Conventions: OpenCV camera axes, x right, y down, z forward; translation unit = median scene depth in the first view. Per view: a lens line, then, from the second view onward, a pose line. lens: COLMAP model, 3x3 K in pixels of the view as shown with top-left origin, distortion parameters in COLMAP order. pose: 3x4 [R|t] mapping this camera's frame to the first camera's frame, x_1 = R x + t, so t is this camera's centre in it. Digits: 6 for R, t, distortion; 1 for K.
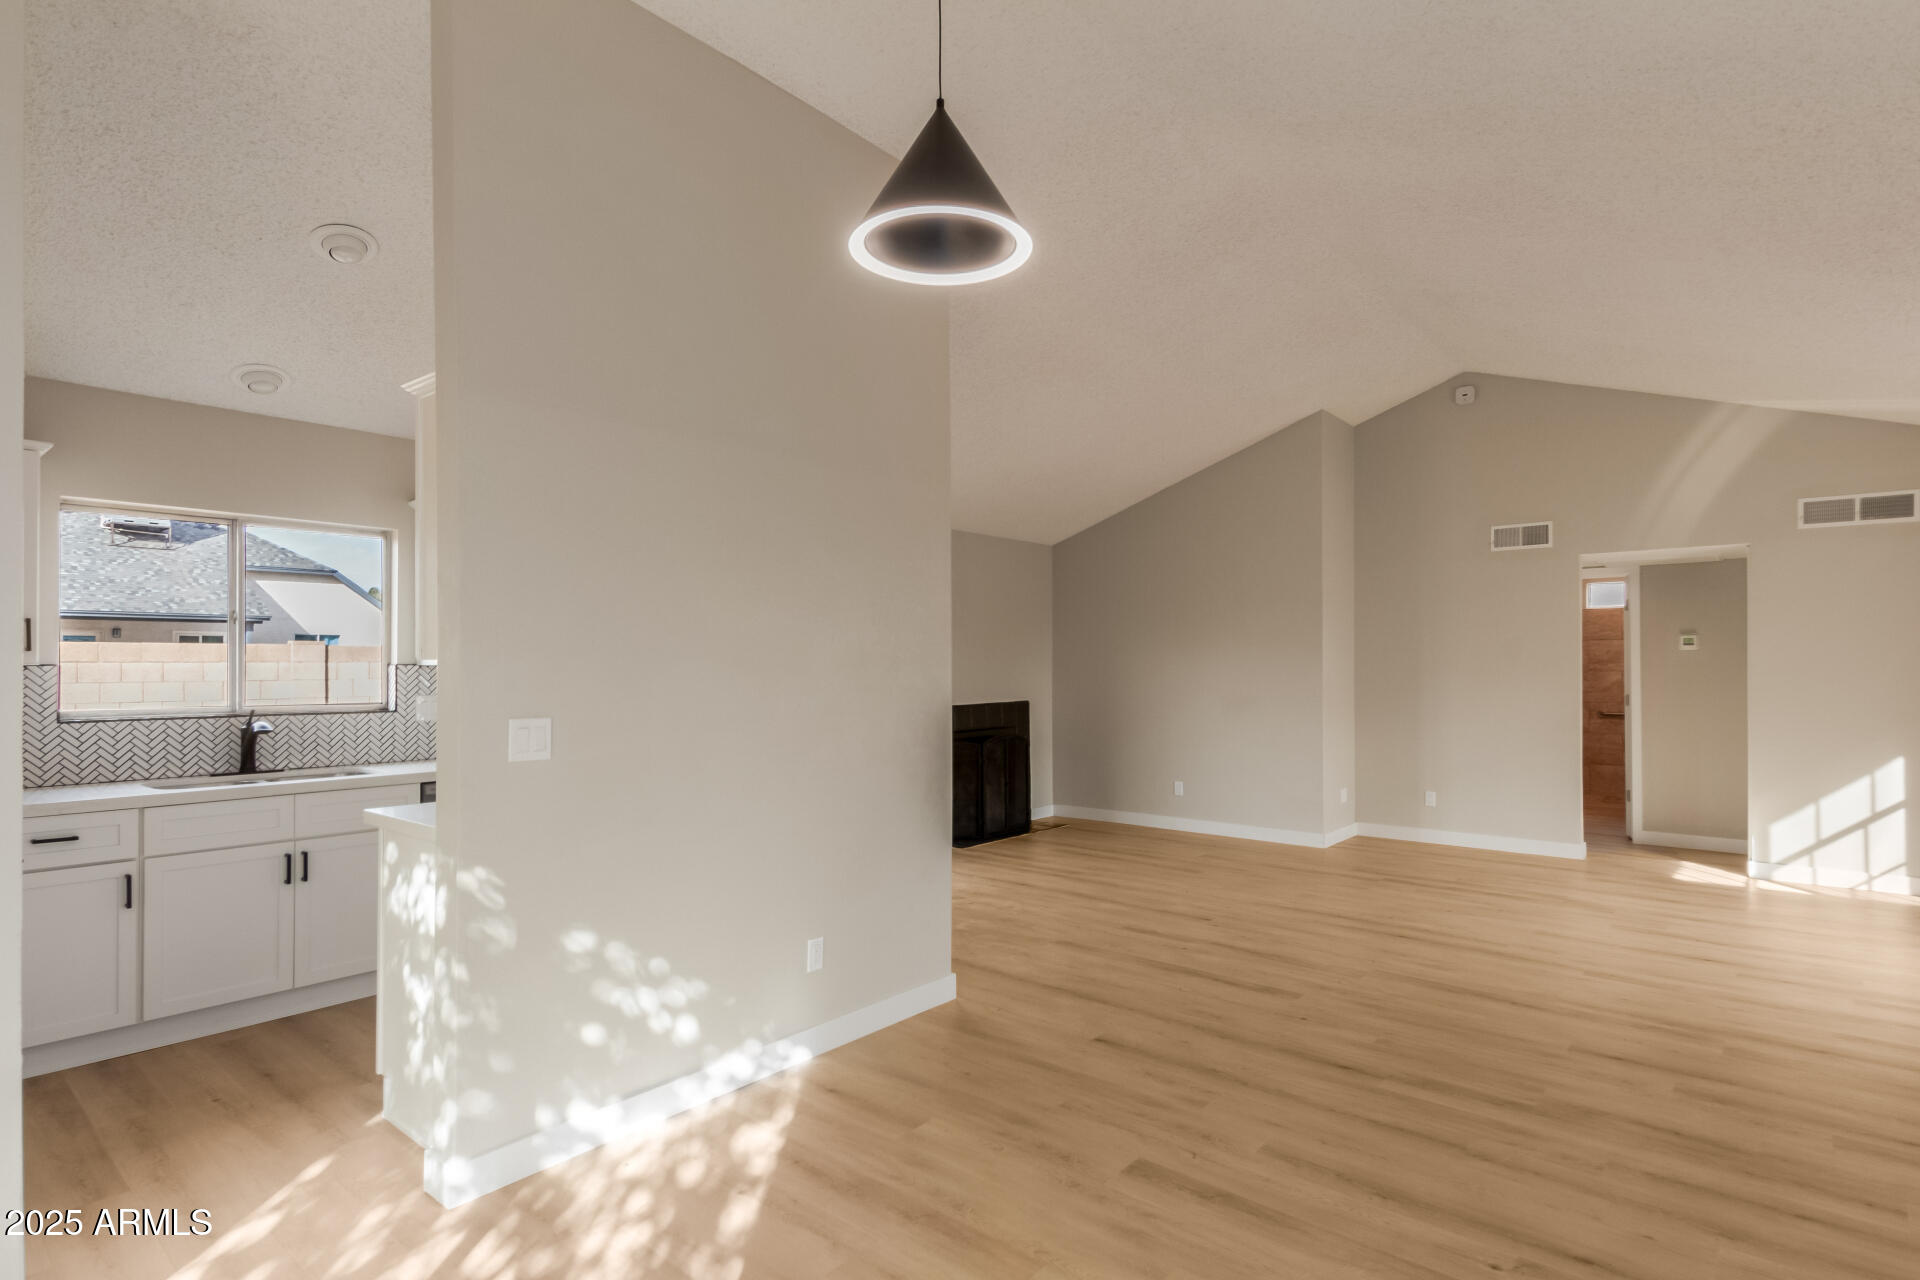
lens RADIAL K [[970.8, 0, 952.6], [0, 970.8, 667.0], [0, 0, 1]] dist [0.016636, -0.001546]
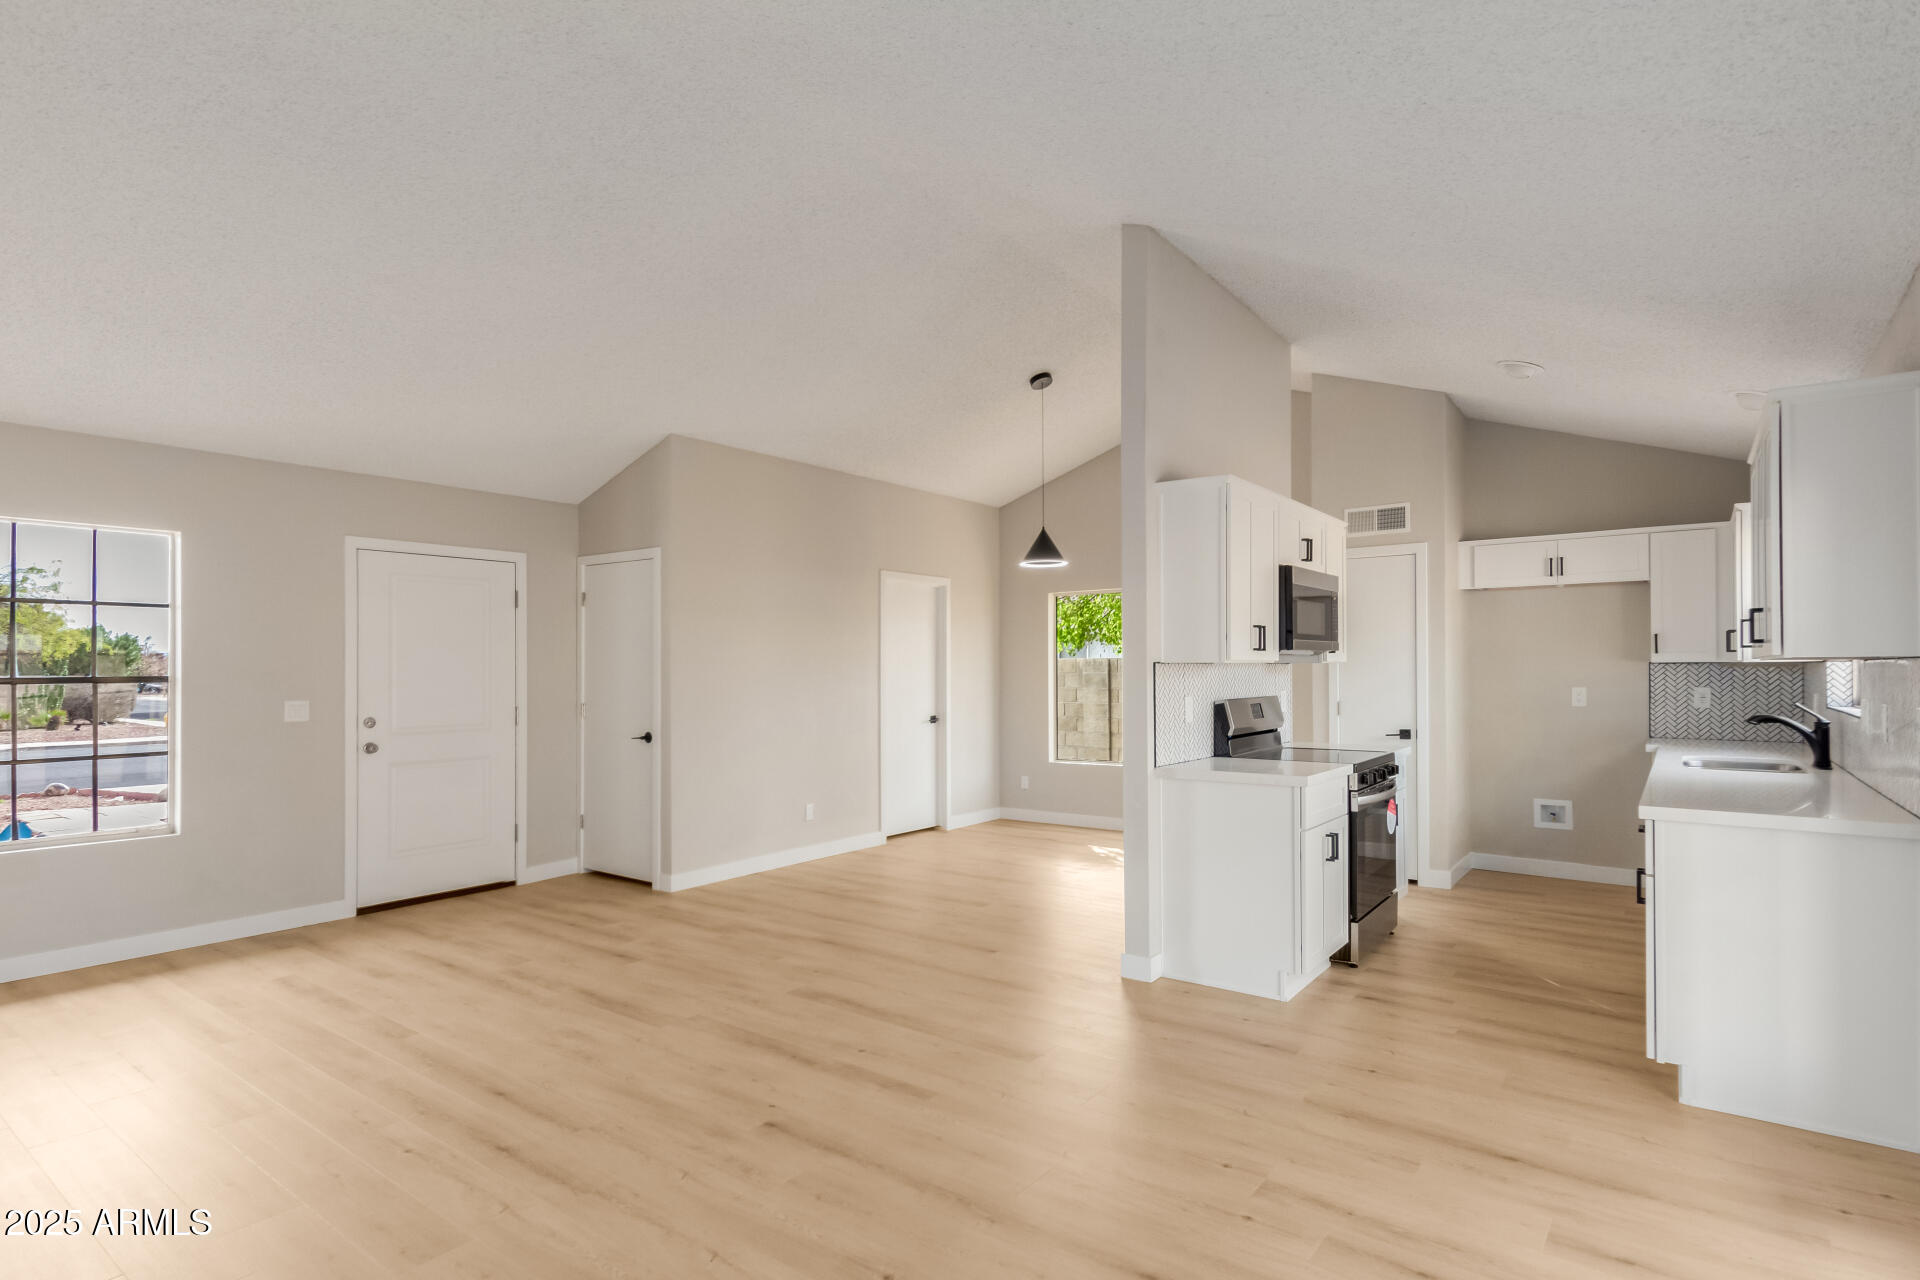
lens RADIAL K [[970.8, 0, 952.6], [0, 970.8, 667.0], [0, 0, 1]] dist [0.016636, -0.001546]
pose [[-0.998170, 0.006915, -0.060076, 0.279745], [0.007192, 0.999964, -0.004406, 0.003950], [0.060043, -0.004830, -0.998184, 2.293521]]
